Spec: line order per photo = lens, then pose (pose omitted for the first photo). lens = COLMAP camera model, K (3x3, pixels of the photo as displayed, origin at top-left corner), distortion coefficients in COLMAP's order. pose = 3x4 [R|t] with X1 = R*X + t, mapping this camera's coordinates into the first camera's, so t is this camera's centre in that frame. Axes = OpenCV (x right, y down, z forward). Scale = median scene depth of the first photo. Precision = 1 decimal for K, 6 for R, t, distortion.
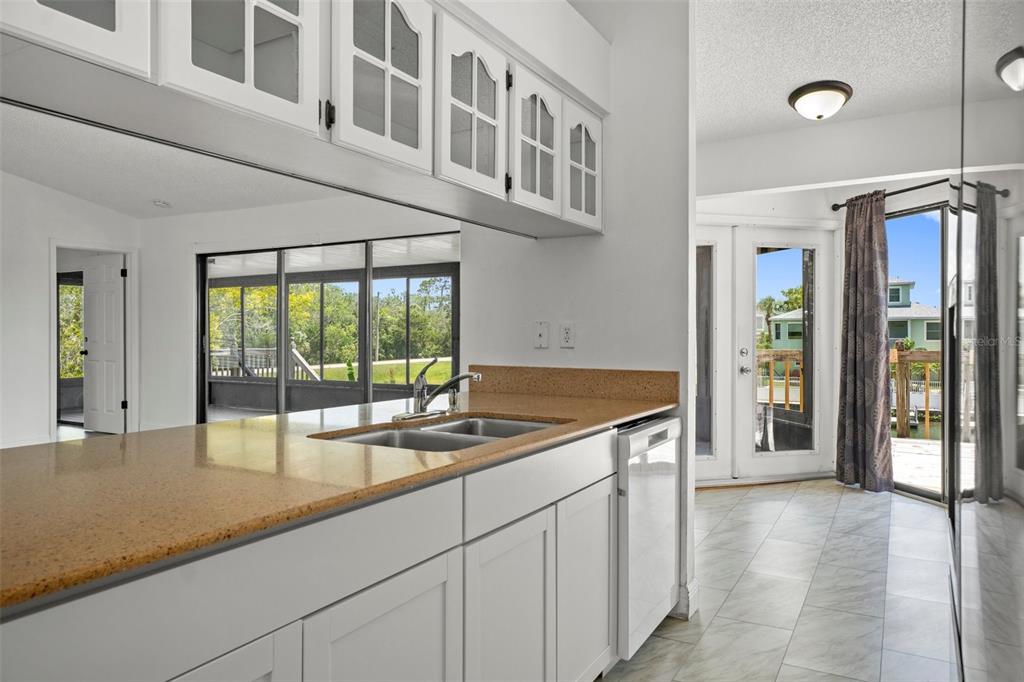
lens RADIAL K [[675.1, 0, 511.3], [0, 675.1, 341.1], [0, 0, 1]] dist [-0.010097, -0.001479]
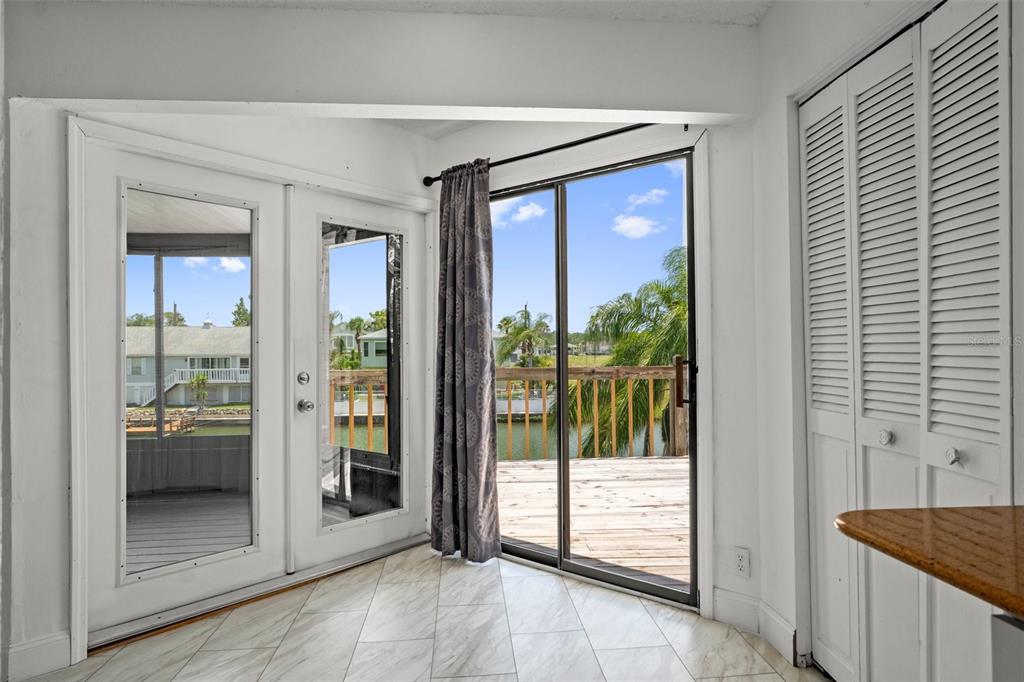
lens RADIAL K [[636.4, 0, 512.4], [0, 636.4, 346.4], [0, 0, 1]] dist [-0.016092, 0.012682]
pose [[0.824097, 0.002380, 0.566443, 0.162723], [0.008468, 0.999828, -0.016521, -0.002430], [-0.566385, 0.018411, 0.823935, 0.375857]]
